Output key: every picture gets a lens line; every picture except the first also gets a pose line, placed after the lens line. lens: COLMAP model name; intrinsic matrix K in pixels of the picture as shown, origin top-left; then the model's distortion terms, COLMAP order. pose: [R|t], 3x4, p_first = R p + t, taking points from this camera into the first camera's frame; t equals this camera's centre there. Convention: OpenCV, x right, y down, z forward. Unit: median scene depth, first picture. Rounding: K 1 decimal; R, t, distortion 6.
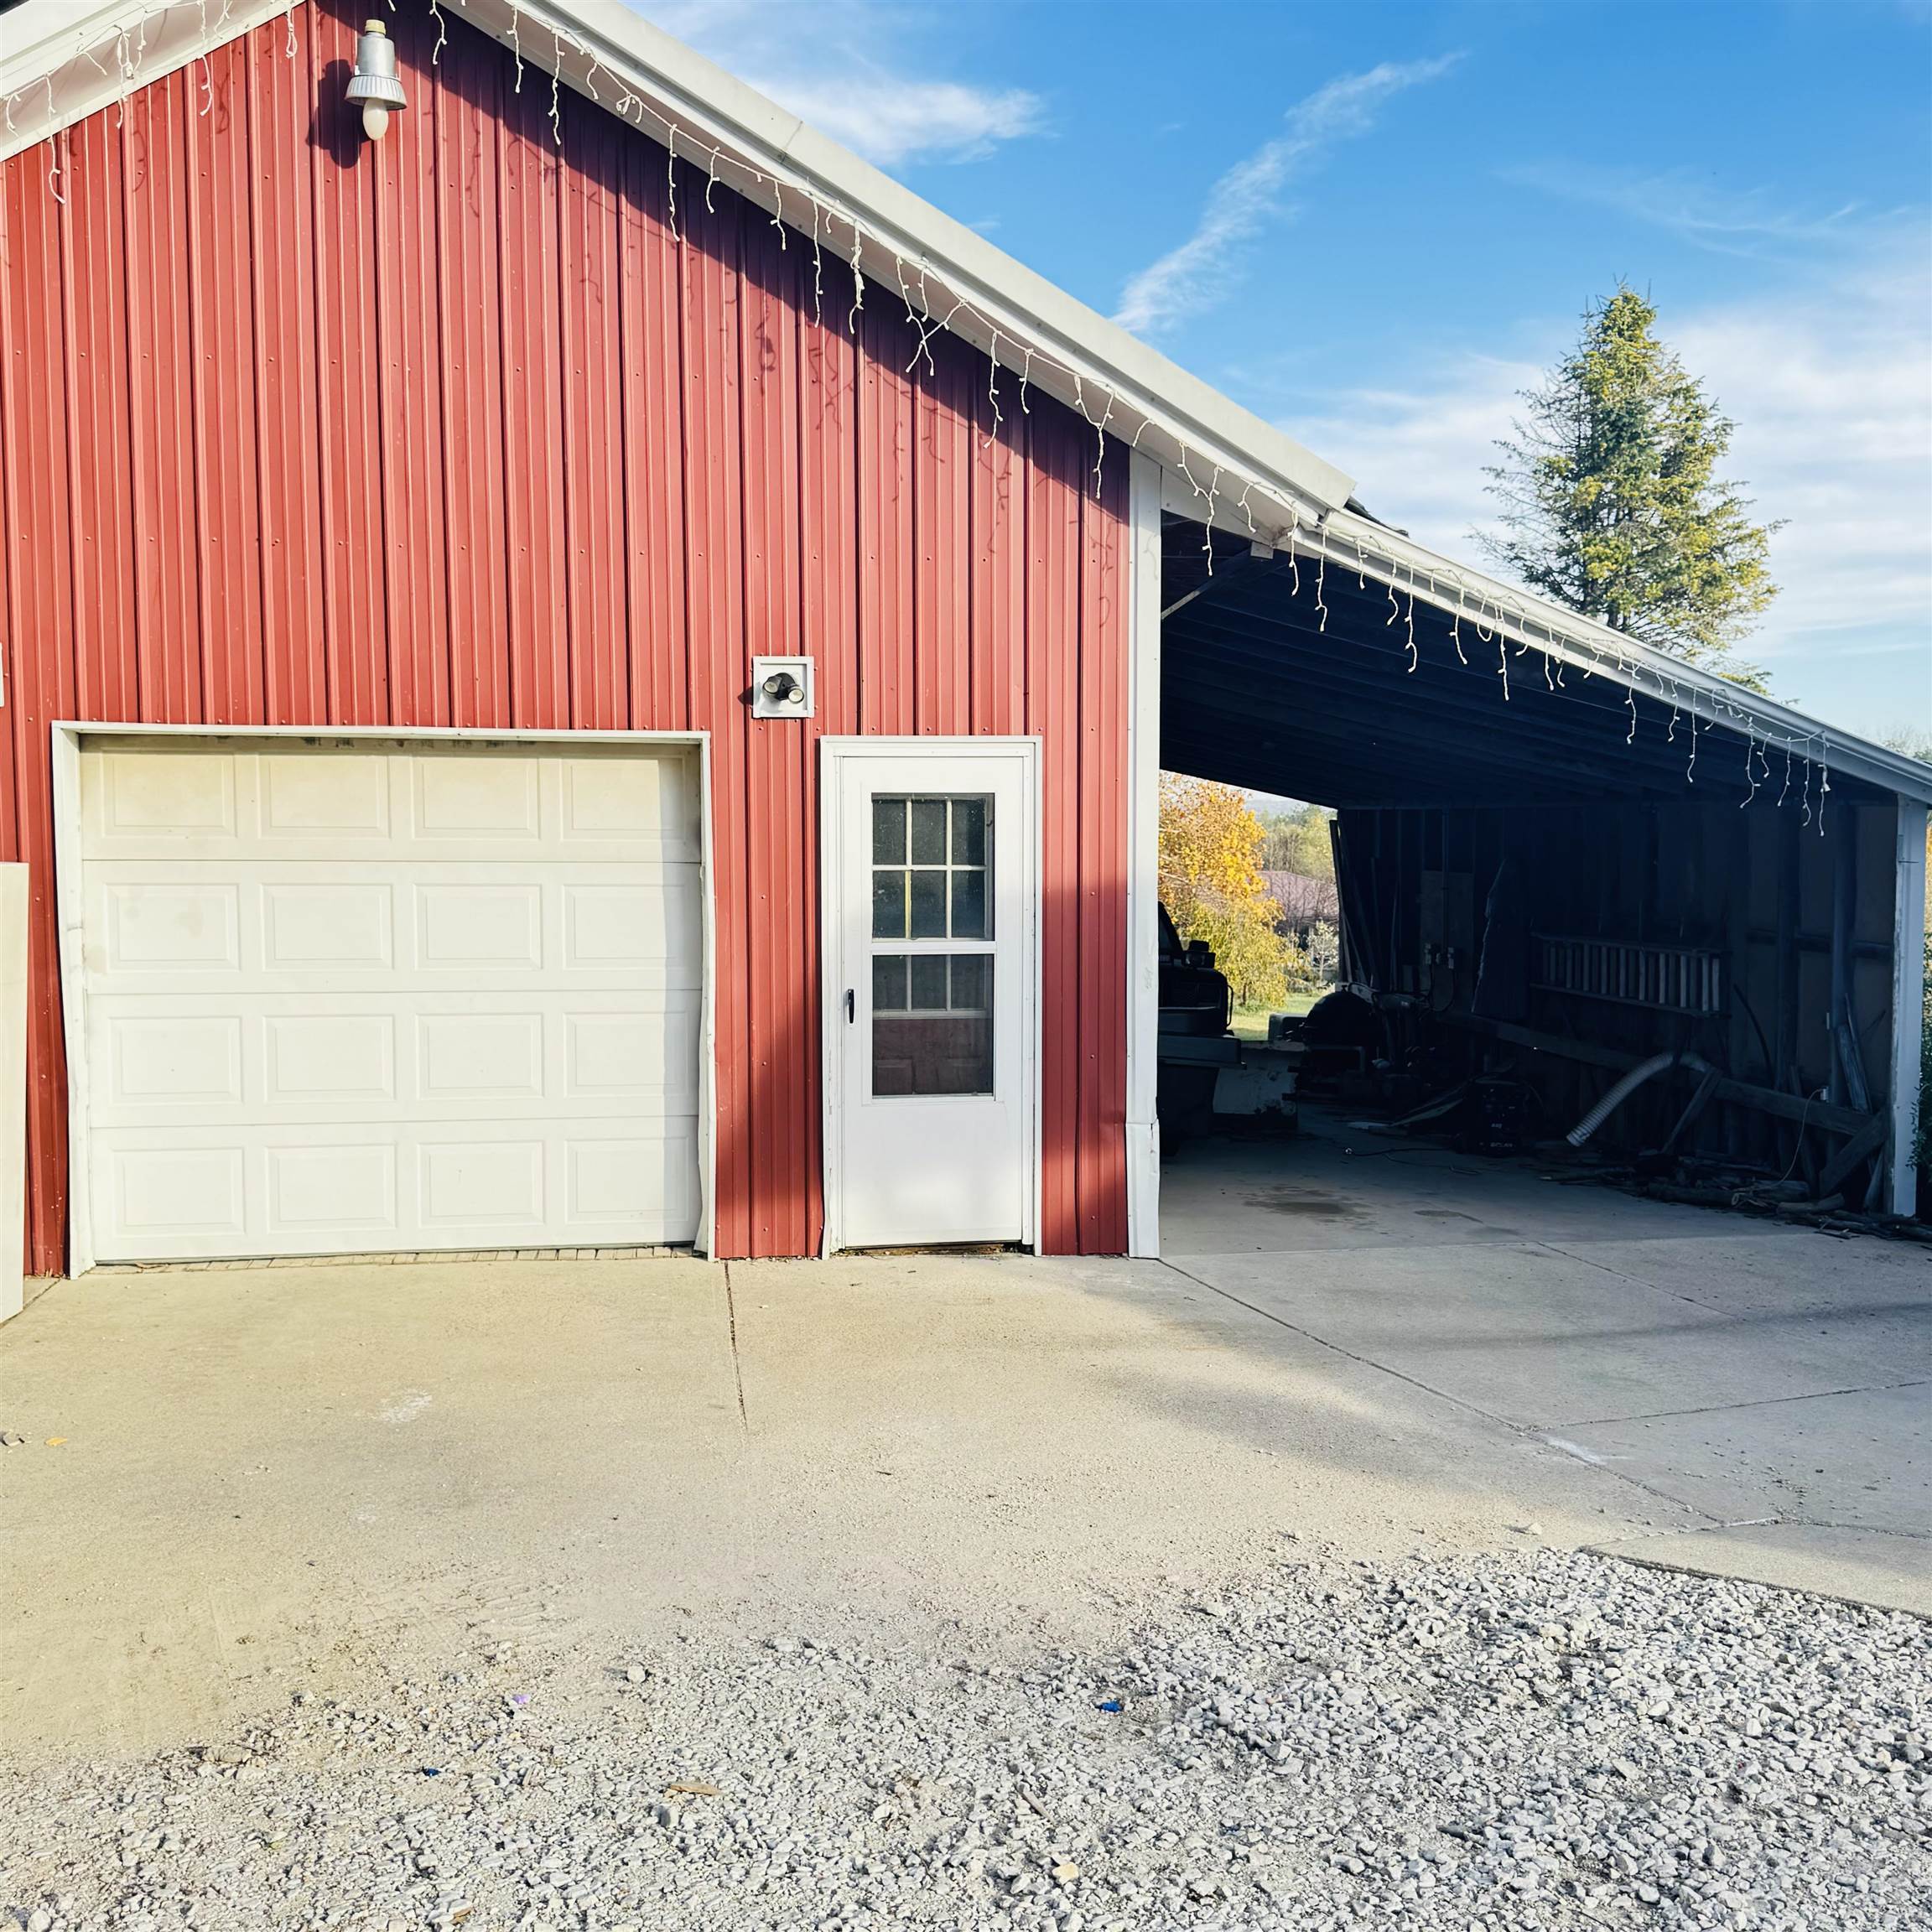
lens RADIAL K [[1978.8, 0, 966.0], [0, 1978.8, 966.0], [0, 0, 1]] dist [0.094916, -0.241011]
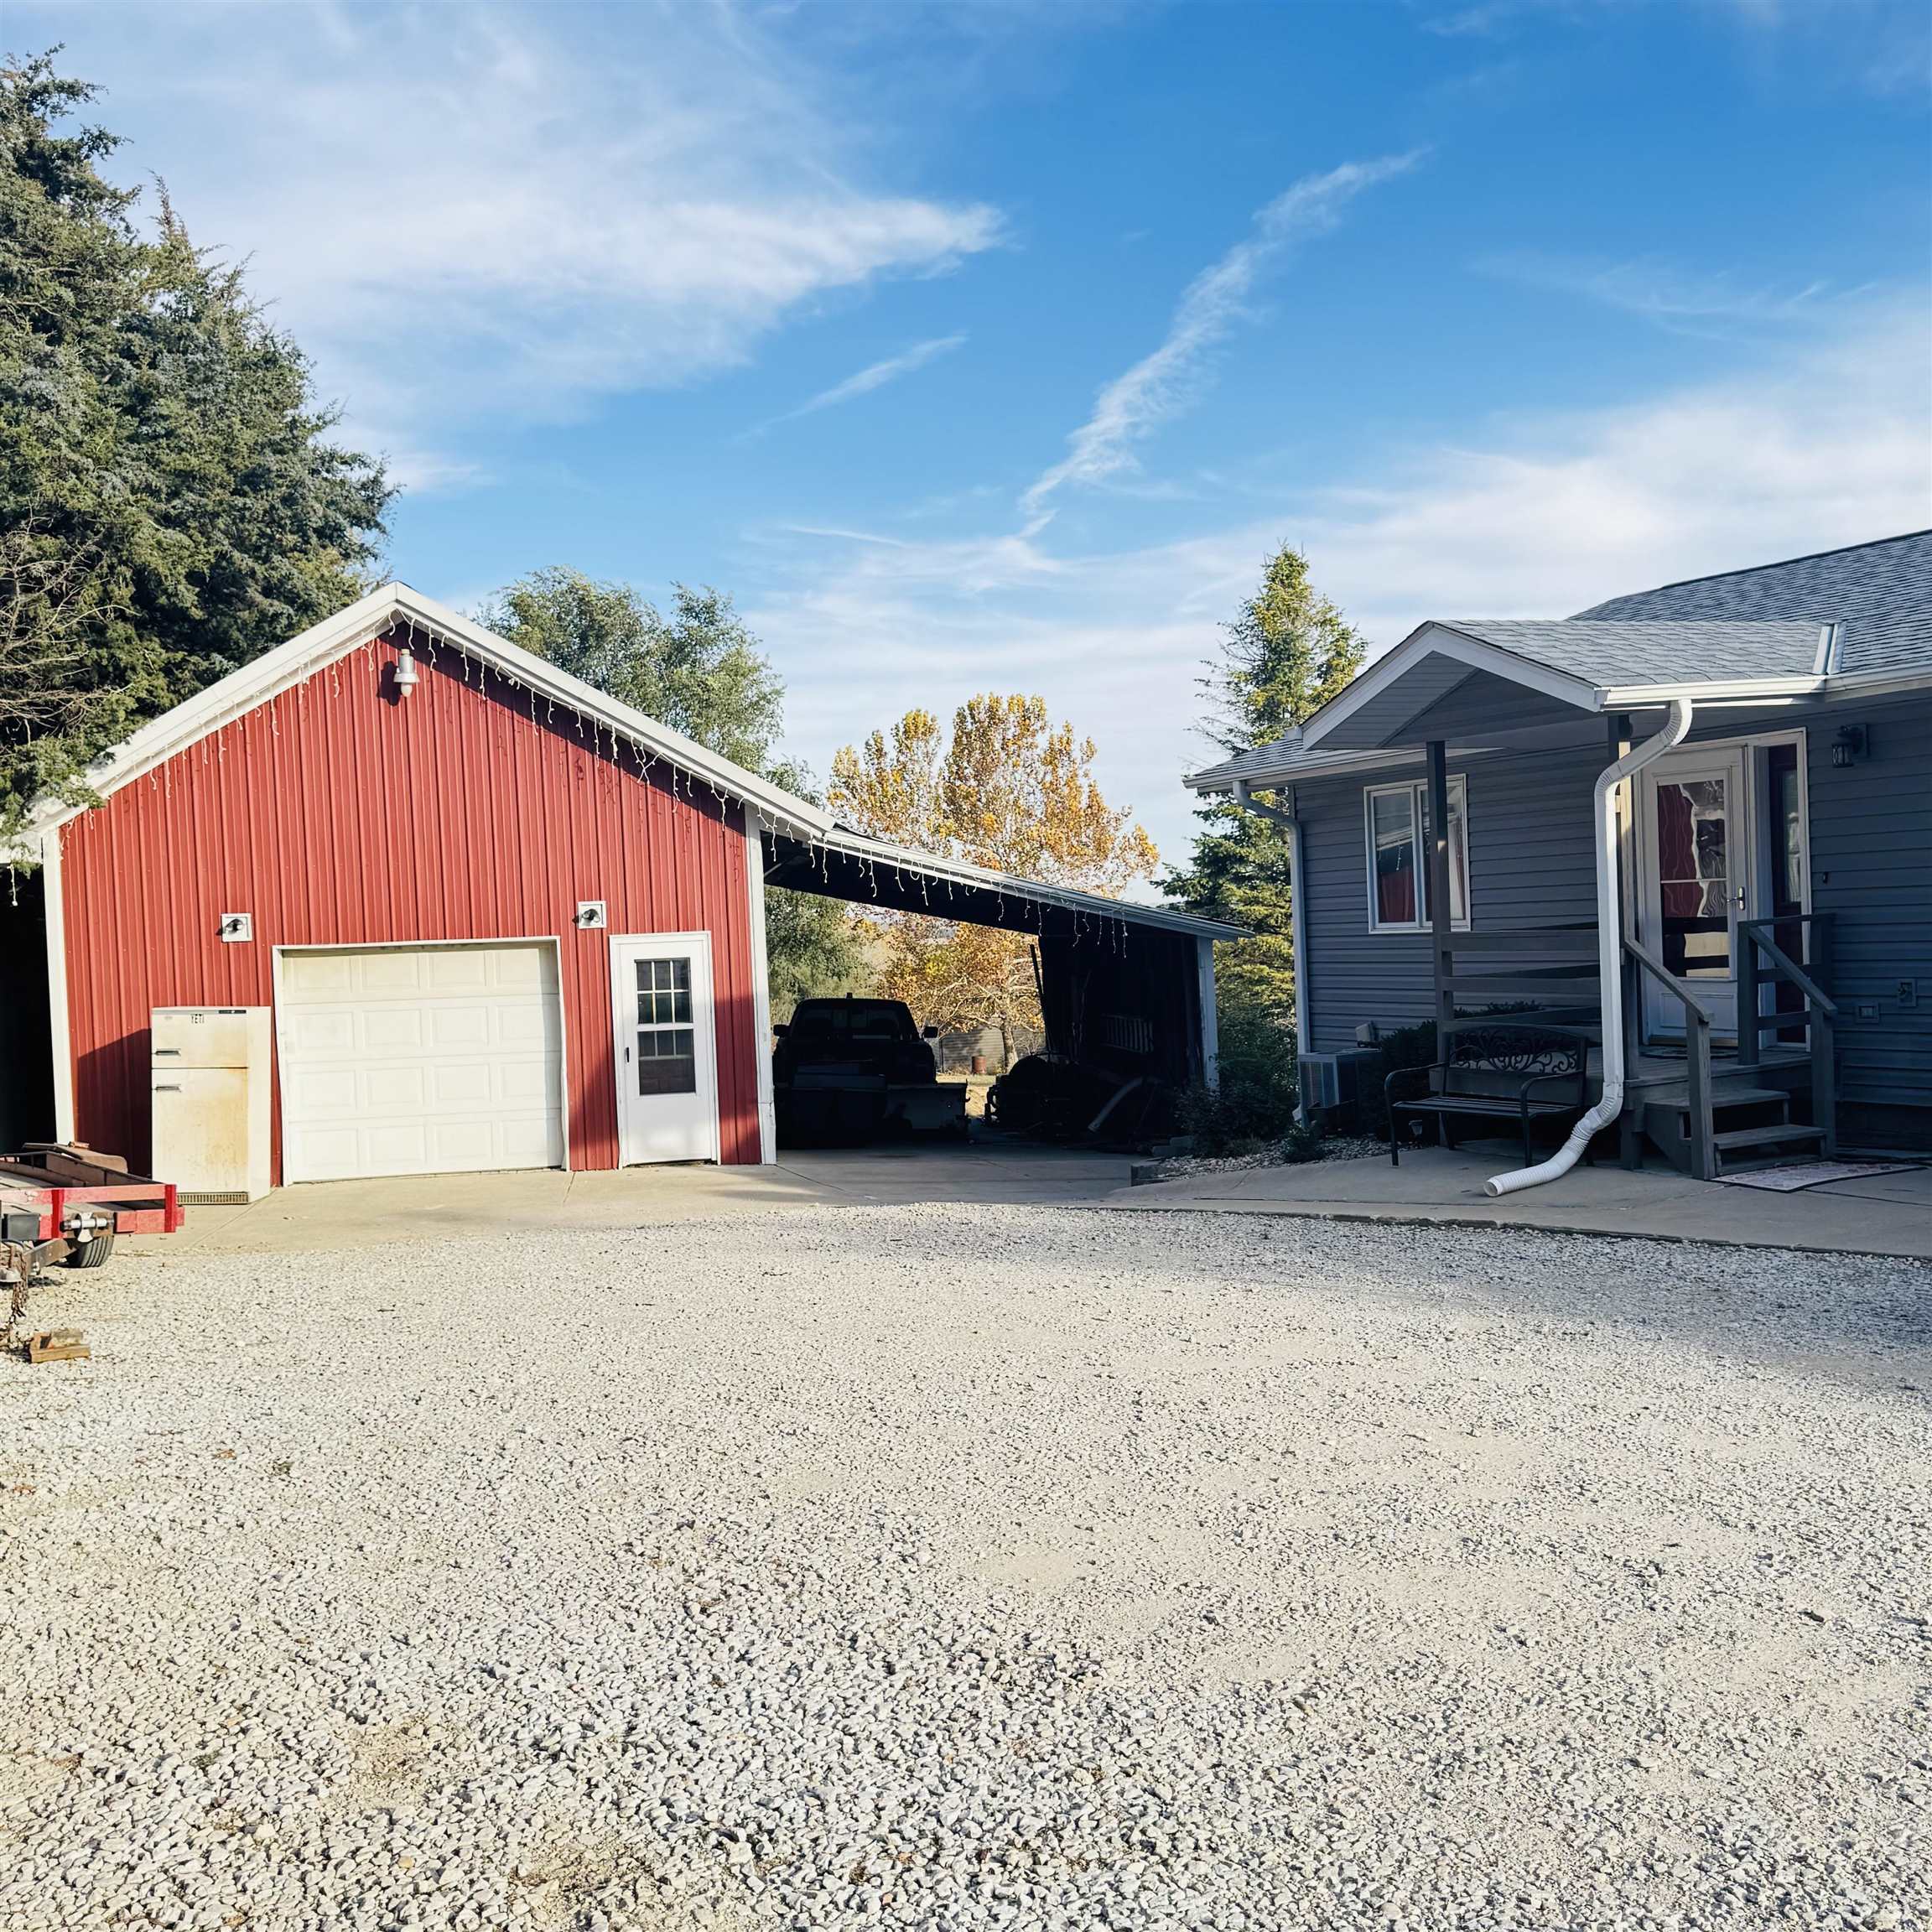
lens RADIAL K [[2140.3, 0, 966.0], [0, 2140.3, 966.0], [0, 0, 1]] dist [0.161813, -0.570332]
pose [[0.998996, -0.044048, -0.008230, 0.339732], [0.043456, 0.997136, -0.061900, 0.084989], [0.010933, 0.061480, 0.998048, -1.390614]]
